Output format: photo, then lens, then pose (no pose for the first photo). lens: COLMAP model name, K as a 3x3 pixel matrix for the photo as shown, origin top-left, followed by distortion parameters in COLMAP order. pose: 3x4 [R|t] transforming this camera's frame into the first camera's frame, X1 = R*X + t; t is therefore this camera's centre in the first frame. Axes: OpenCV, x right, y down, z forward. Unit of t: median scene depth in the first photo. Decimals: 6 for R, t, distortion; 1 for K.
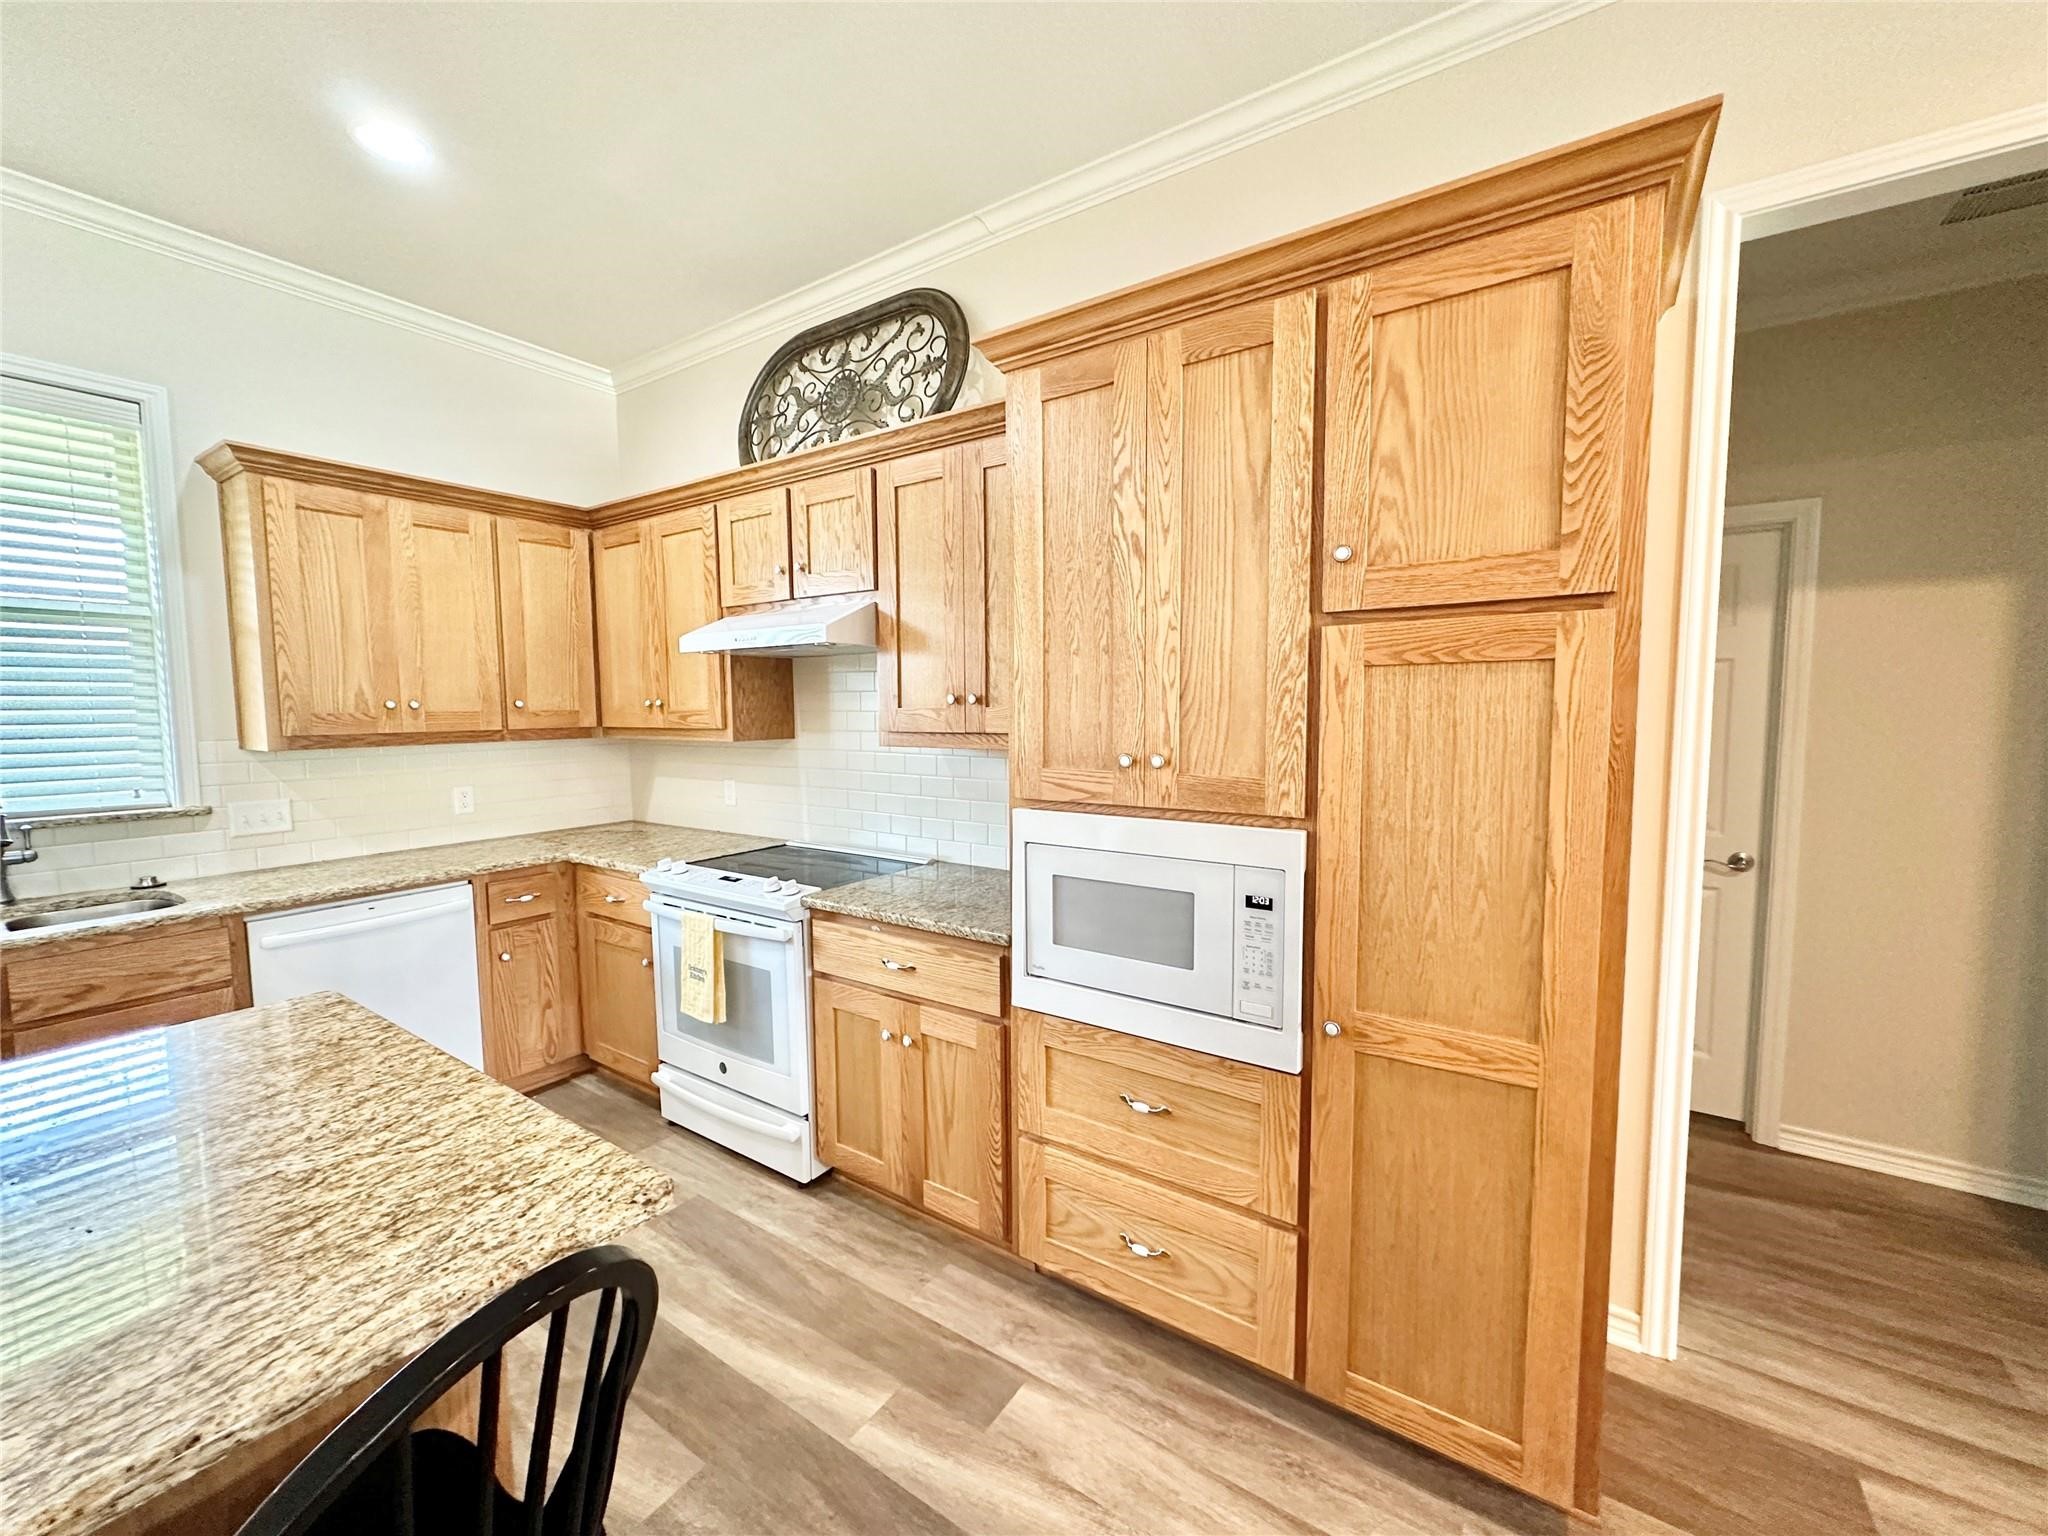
lens RADIAL K [[815.9, 0, 1023.7], [0, 815.9, 766.2], [0, 0, 1]] dist [-0.001951, 0.000791]
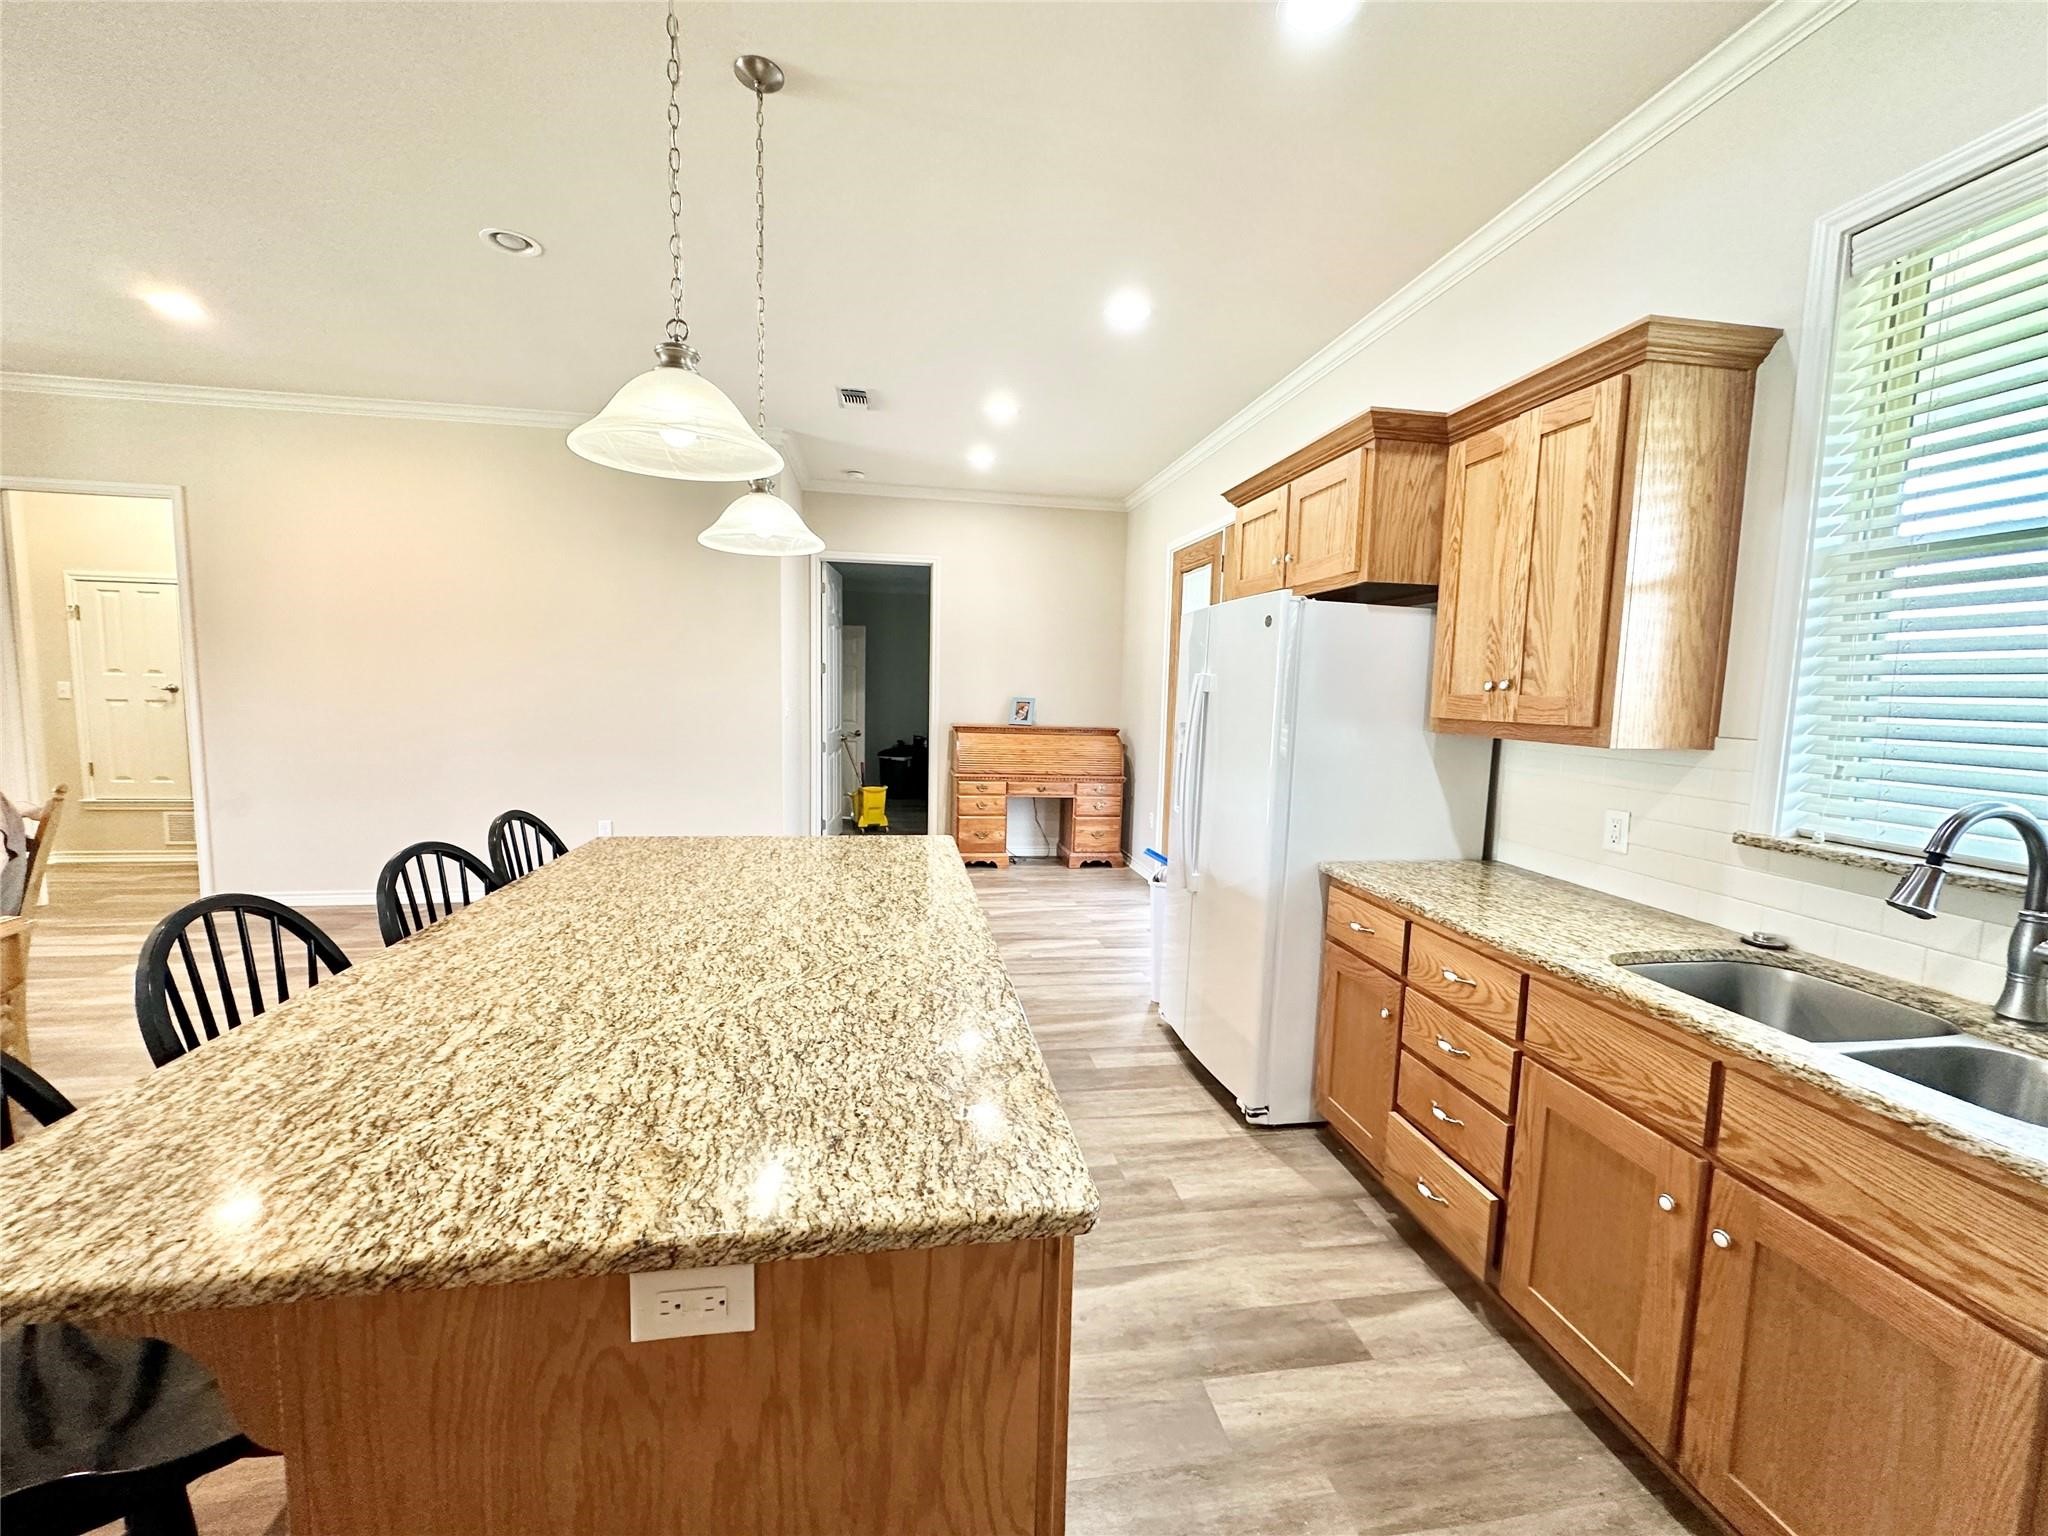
lens RADIAL K [[815.9, 0, 1023.7], [0, 815.9, 766.2], [0, 0, 1]] dist [-0.001951, 0.000791]
pose [[-0.725107, 0.055610, -0.686387, -0.327317], [-0.072837, 0.984950, 0.156744, -0.055699], [0.684774, 0.163651, -0.710143, 0.894246]]
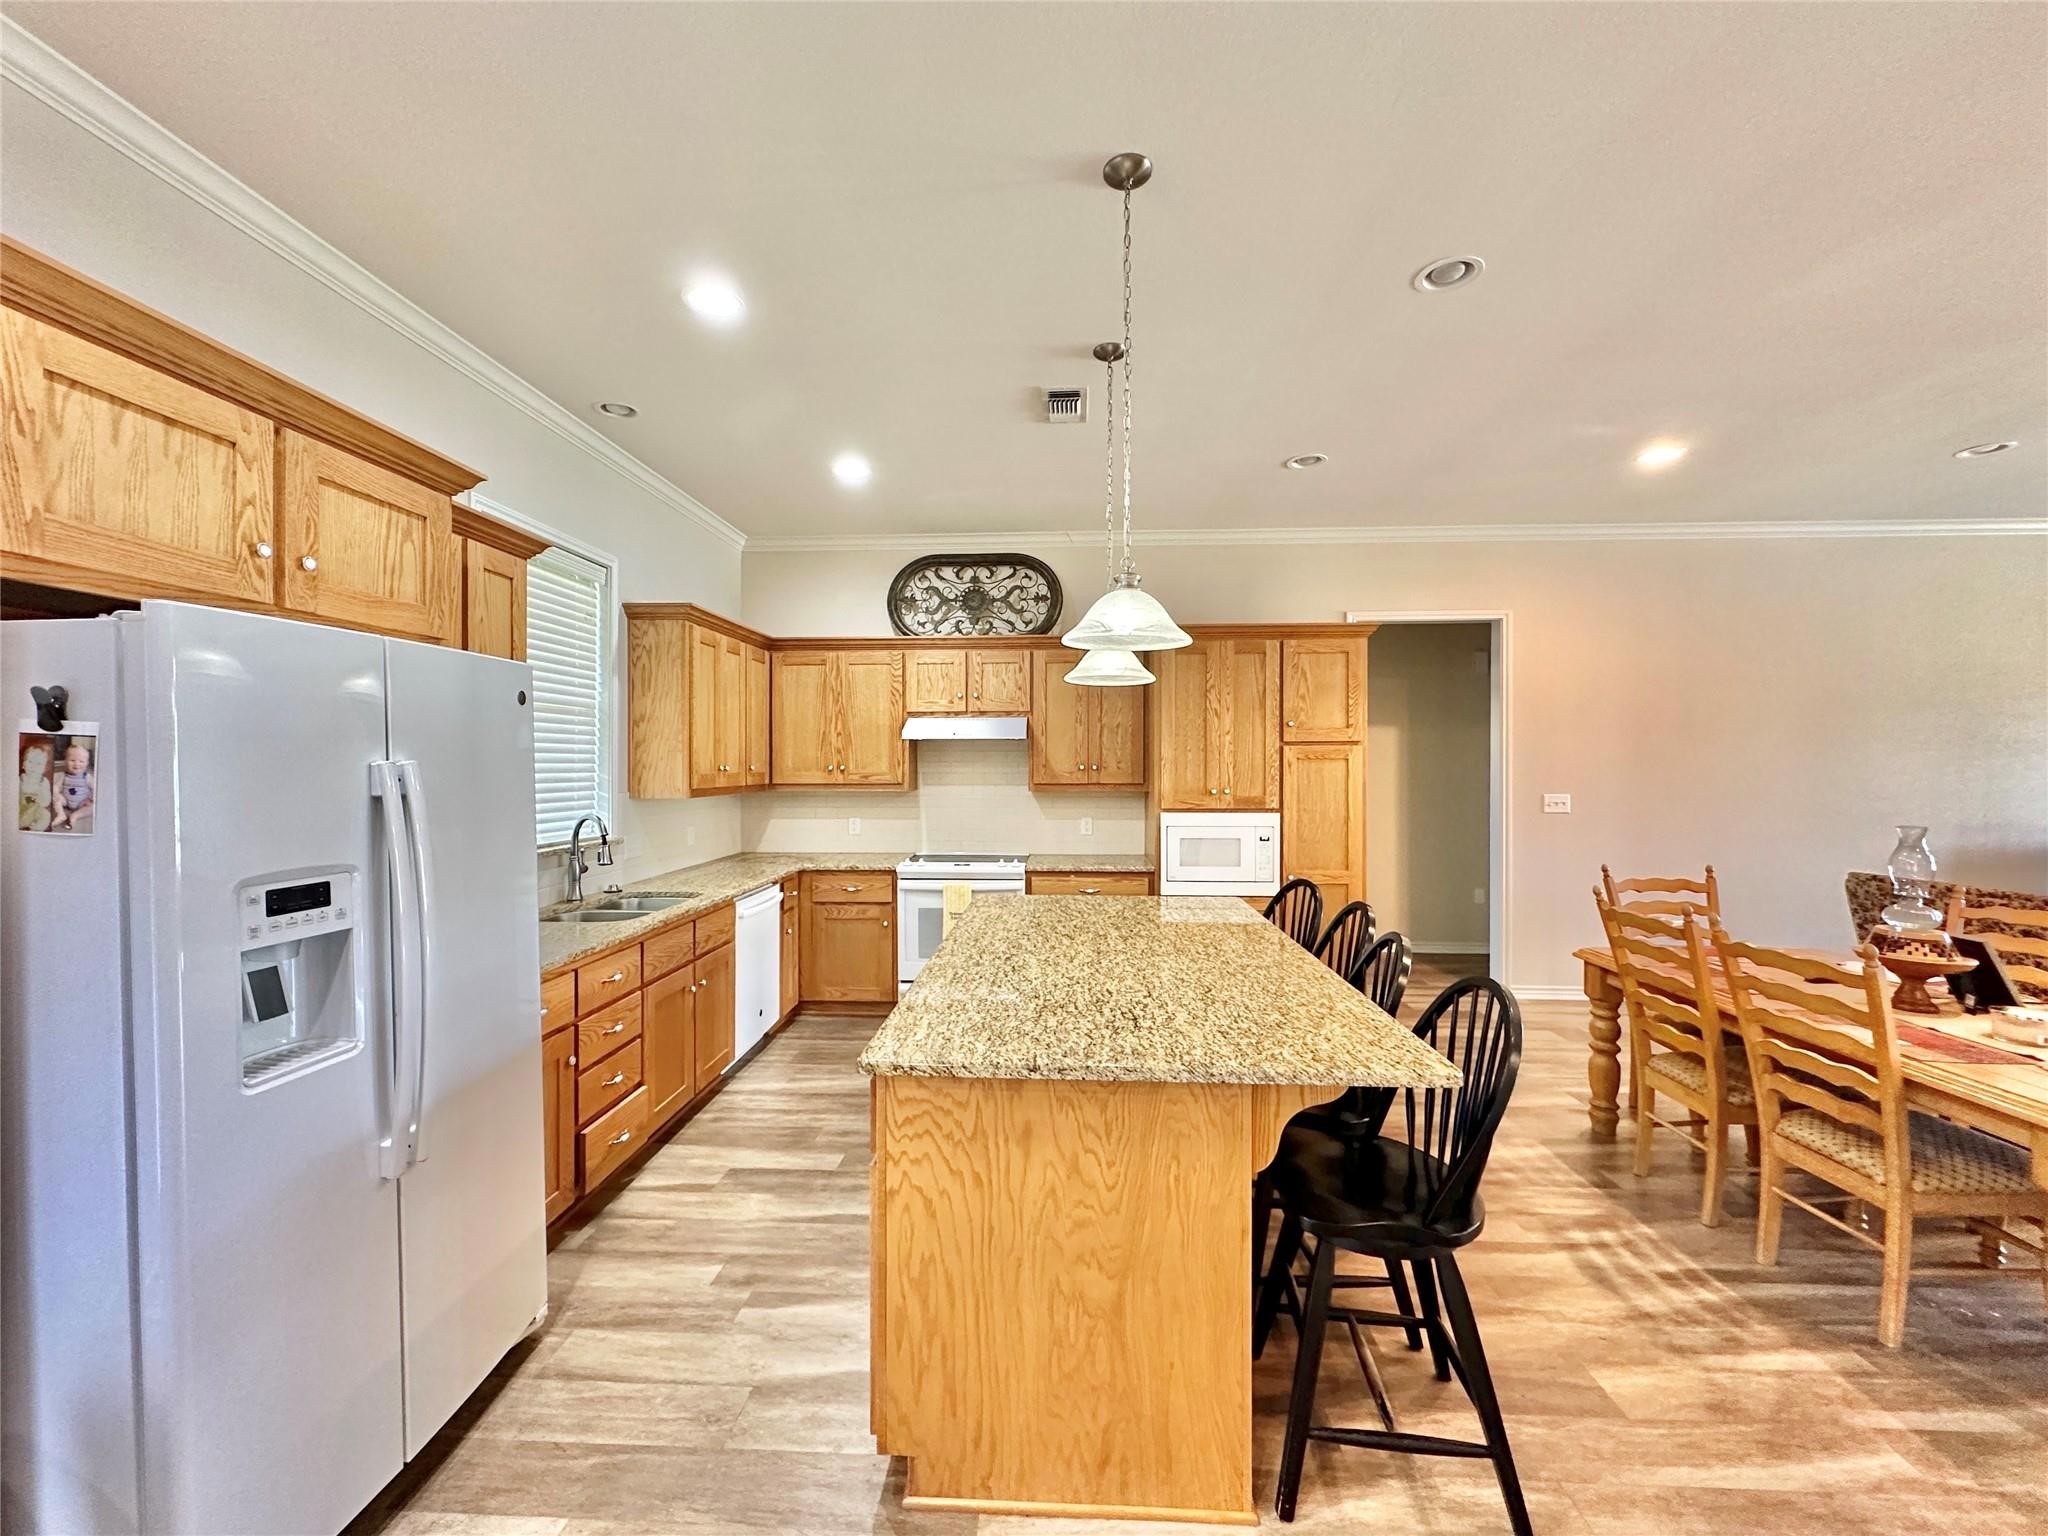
lens RADIAL K [[815.9, 0, 1023.7], [0, 815.9, 766.2], [0, 0, 1]] dist [-0.001951, 0.000791]
pose [[0.856790, 0.005761, 0.515633, -1.327011], [0.033778, 0.997163, -0.067267, 0.051087], [-0.514558, 0.075051, 0.854165, -0.723288]]
